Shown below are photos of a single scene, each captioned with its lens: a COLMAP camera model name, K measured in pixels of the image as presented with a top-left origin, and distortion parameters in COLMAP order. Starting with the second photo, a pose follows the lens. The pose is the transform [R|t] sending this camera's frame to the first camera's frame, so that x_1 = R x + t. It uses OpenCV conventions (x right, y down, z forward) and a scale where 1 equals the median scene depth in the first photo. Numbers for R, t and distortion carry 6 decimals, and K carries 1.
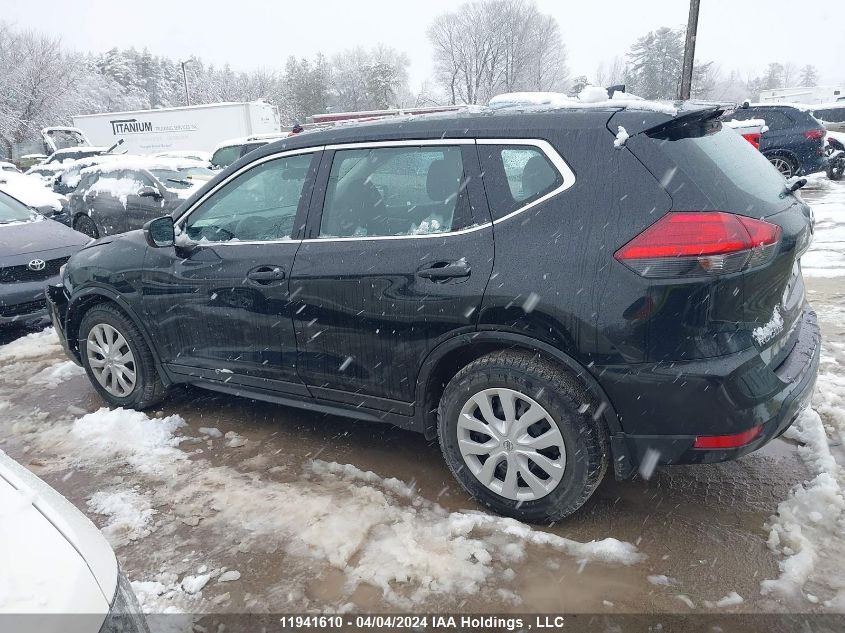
lens RADIAL K [[640.3, 0, 428.1], [0, 640.3, 313.4], [0, 0, 1]] dist [0.033789, -0.043323]
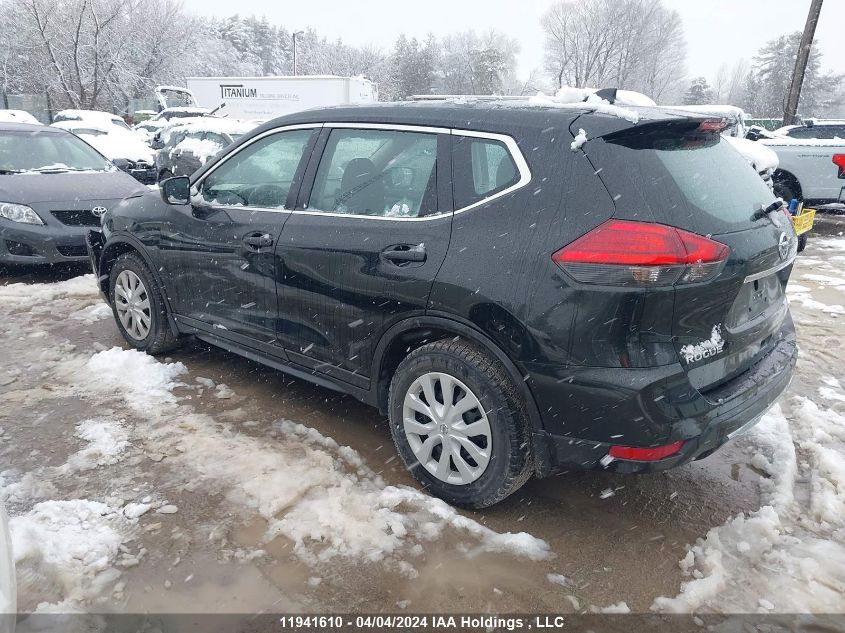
lens RADIAL K [[640.3, 0, 428.1], [0, 640.3, 313.4], [0, 0, 1]] dist [0.033789, -0.043323]
pose [[0.985264, 0.123480, -0.118357, 0.189383], [-0.121048, 0.992264, 0.027544, -0.004279], [0.120843, -0.012811, 0.992589, -0.022555]]
